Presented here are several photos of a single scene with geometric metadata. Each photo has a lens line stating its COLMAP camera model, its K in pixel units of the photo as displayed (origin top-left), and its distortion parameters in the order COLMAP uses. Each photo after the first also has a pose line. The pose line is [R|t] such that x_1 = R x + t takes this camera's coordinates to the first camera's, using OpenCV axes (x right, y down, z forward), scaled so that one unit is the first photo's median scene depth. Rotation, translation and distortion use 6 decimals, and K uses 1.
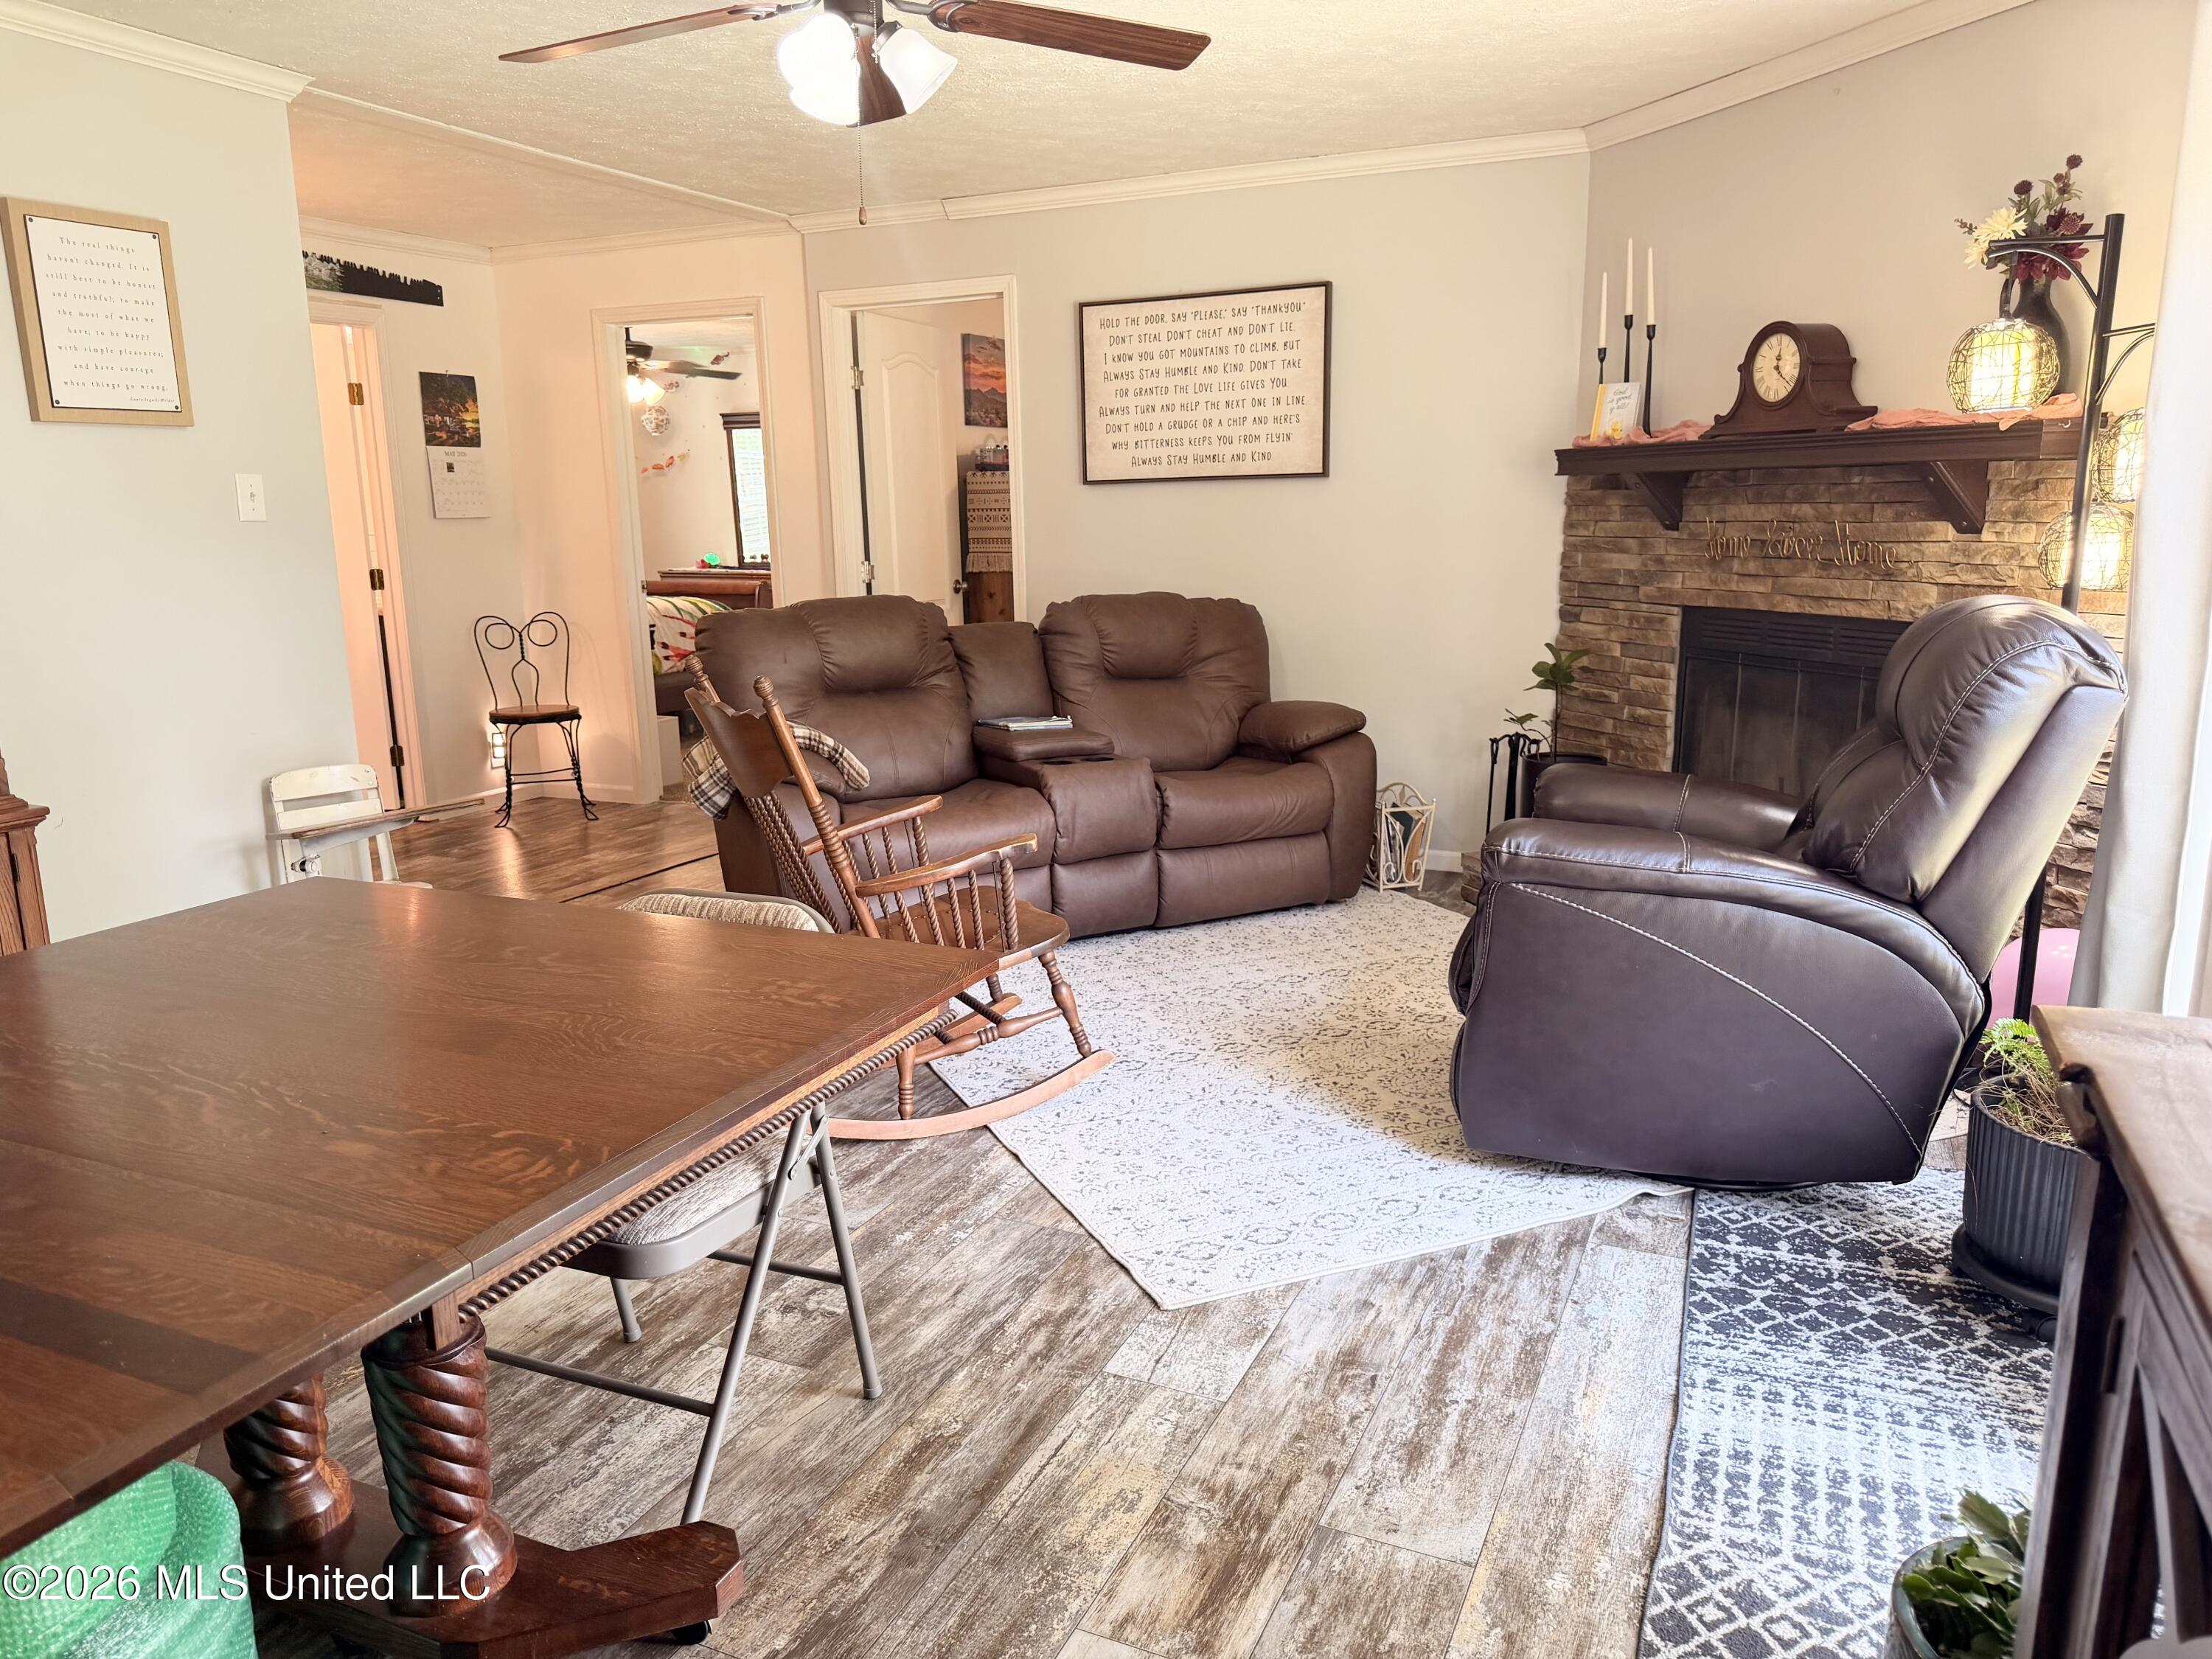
lens RADIAL K [[1559.7, 0, 1099.9], [0, 1559.7, 846.2], [0, 0, 1]] dist [0.011654, -0.027550]
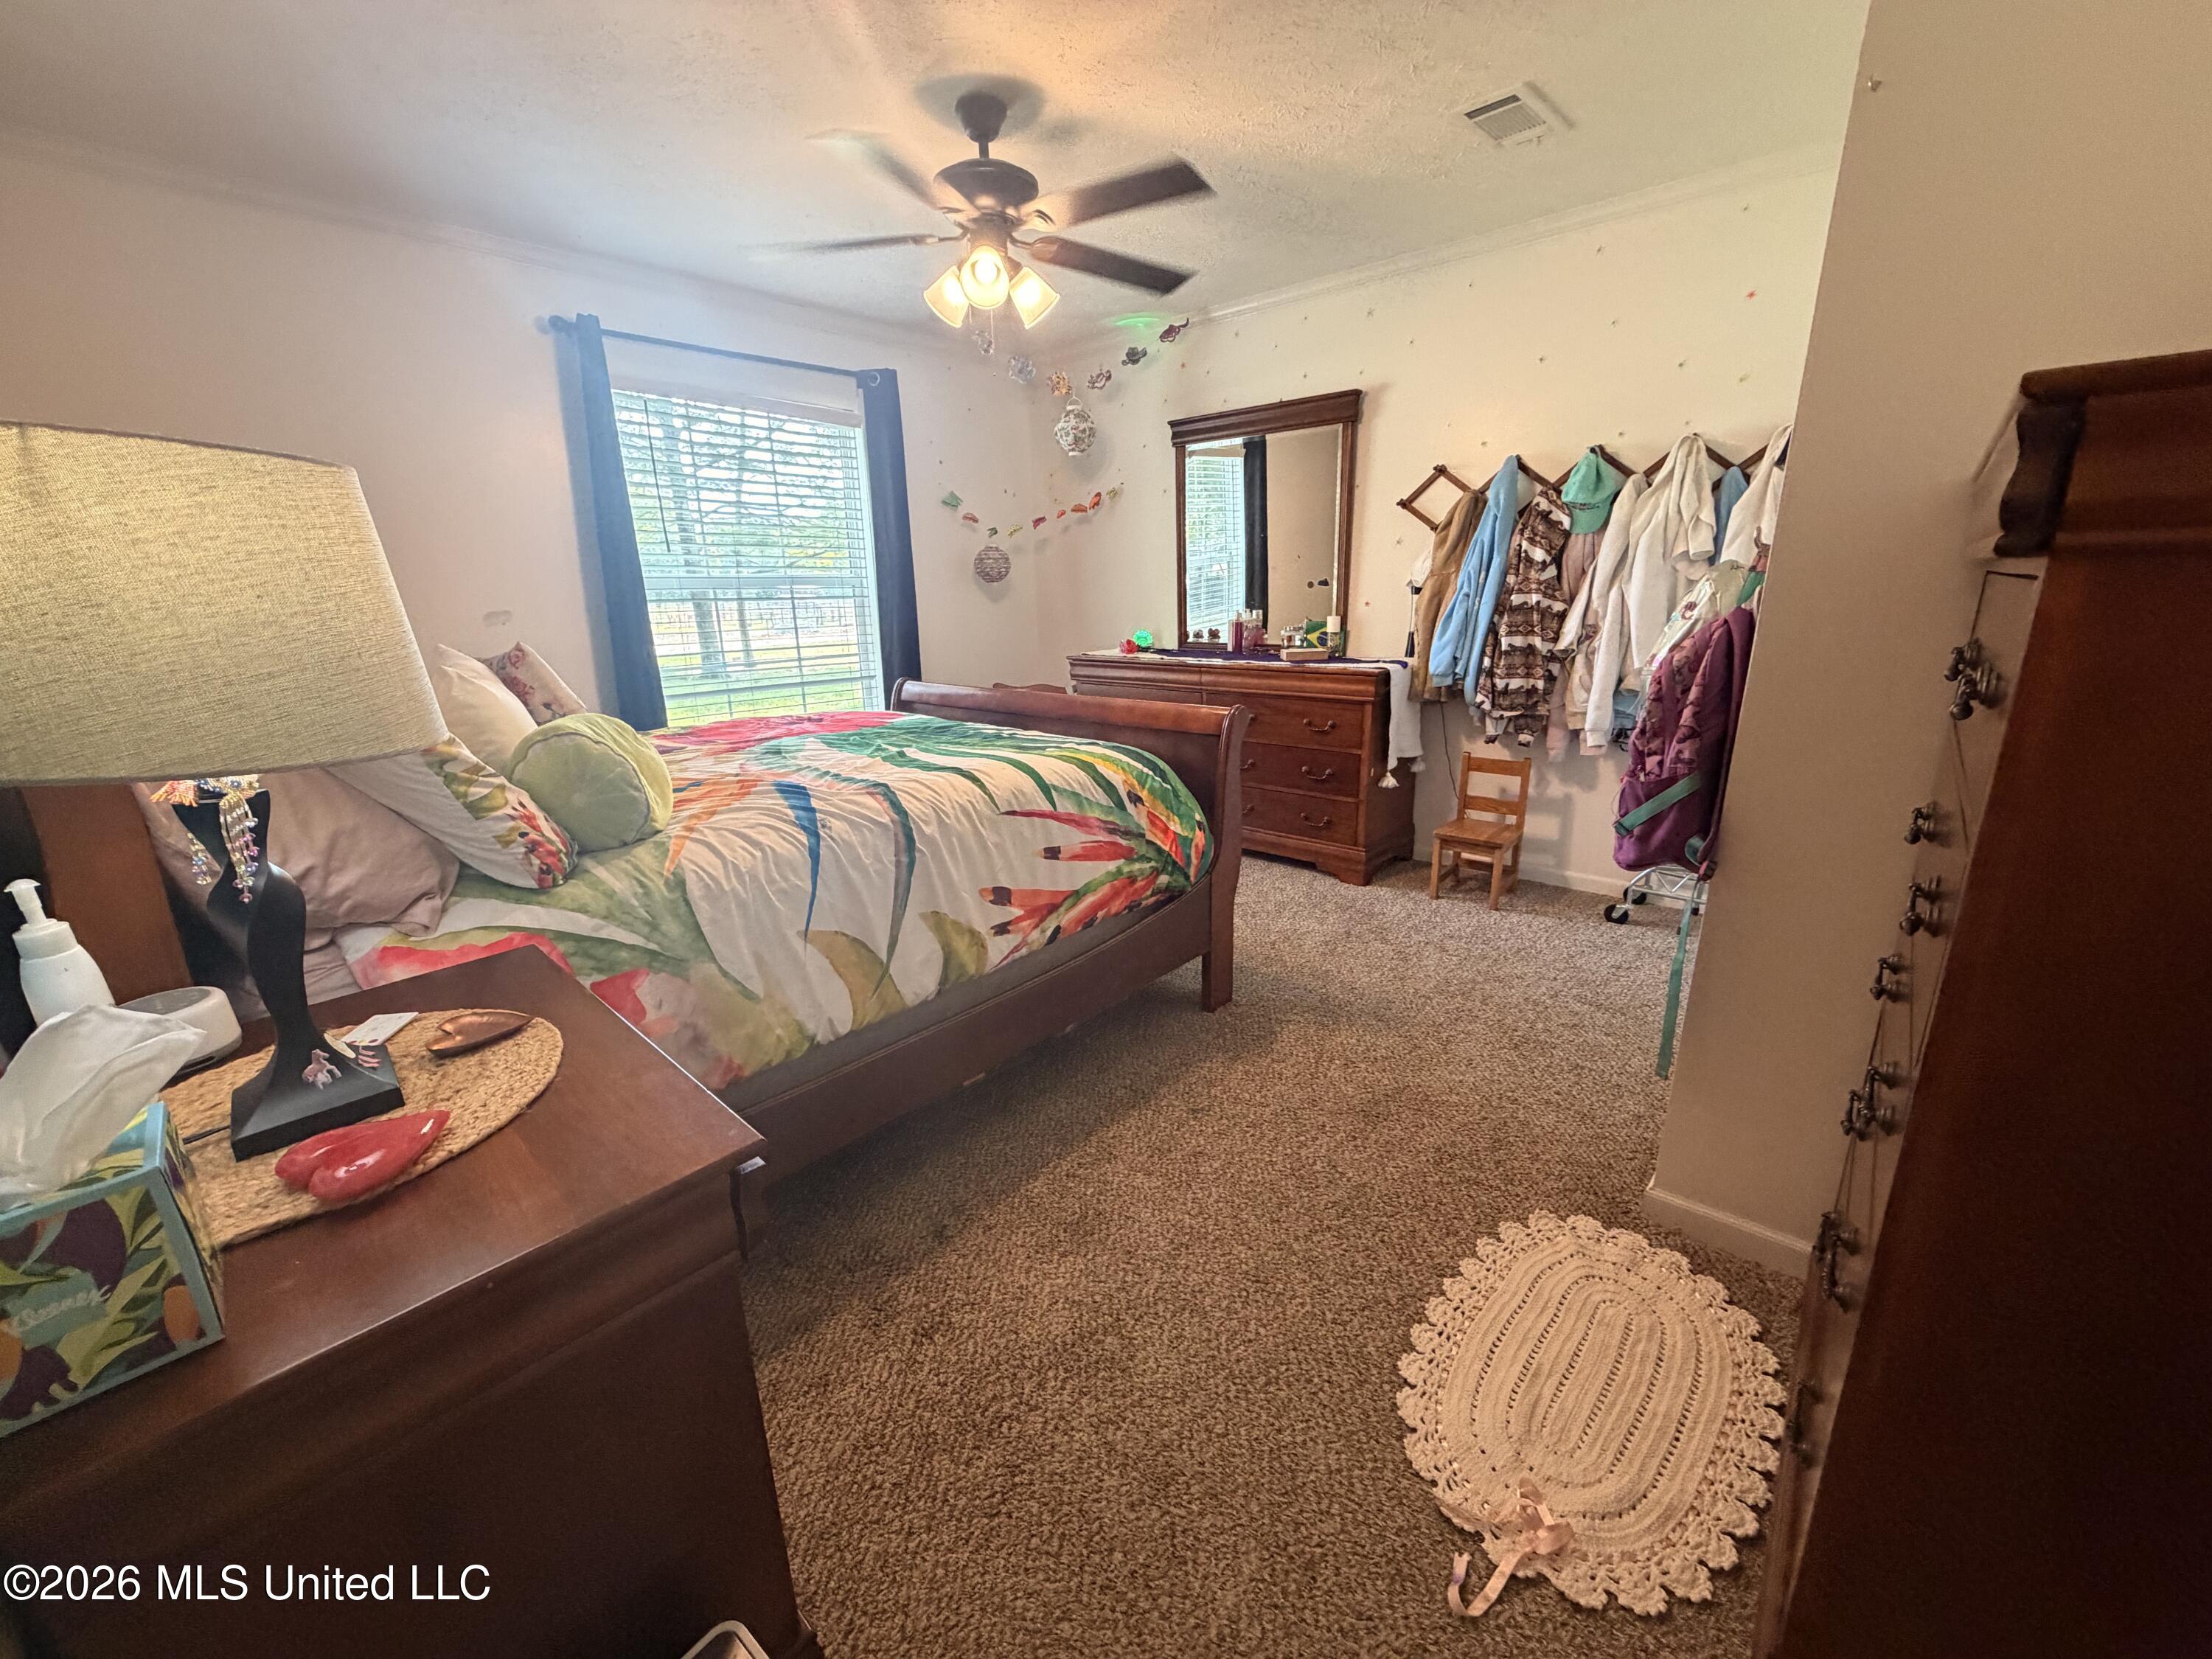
lens RADIAL K [[879.5, 0, 1087.3], [0, 879.5, 818.2], [0, 0, 1]] dist [-0.001701, -0.000151]
pose [[0.951426, 0.075448, -0.298491, -0.351736], [-0.060186, 0.996382, 0.060008, -0.297656], [0.301939, -0.039128, 0.952524, 1.452373]]
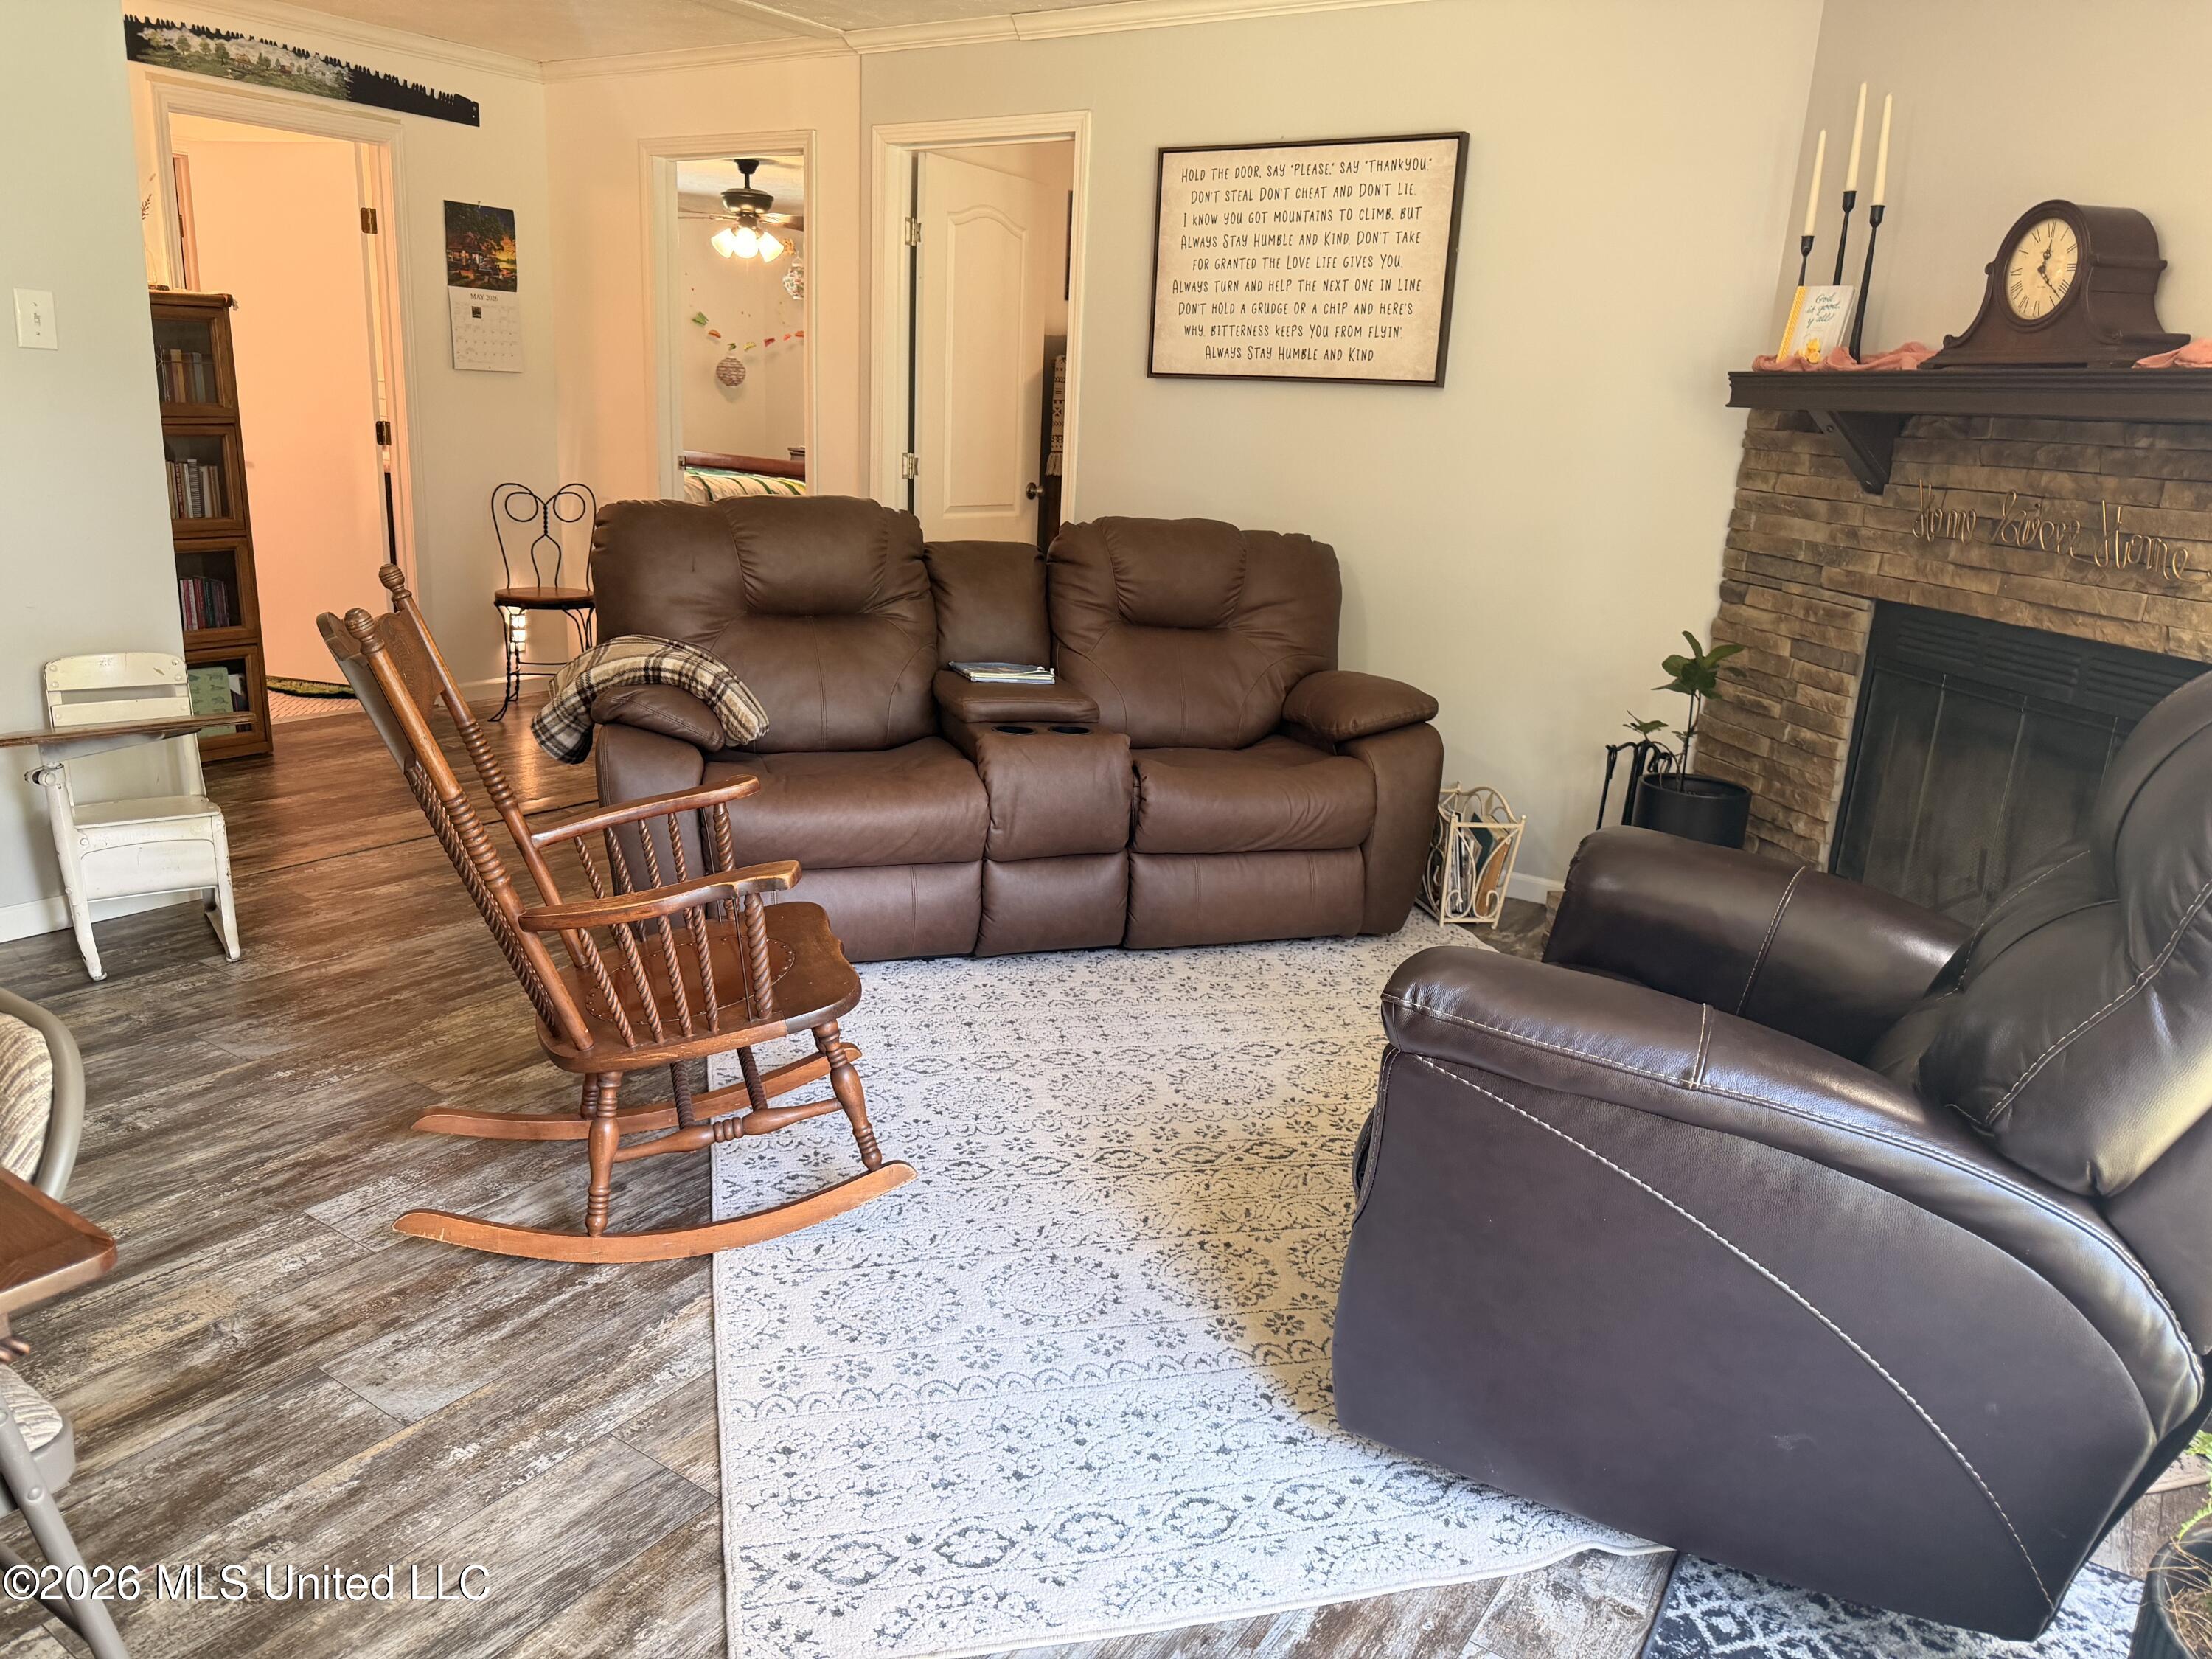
lens RADIAL K [[1559.7, 0, 1116.9], [0, 1559.7, 835.2], [0, 0, 1]] dist [0.011654, -0.027550]
pose [[0.985652, 0.106960, -0.130576, 0.129809], [-0.099674, 0.993140, 0.061133, -0.053154], [0.136220, -0.047241, 0.989552, 0.223081]]
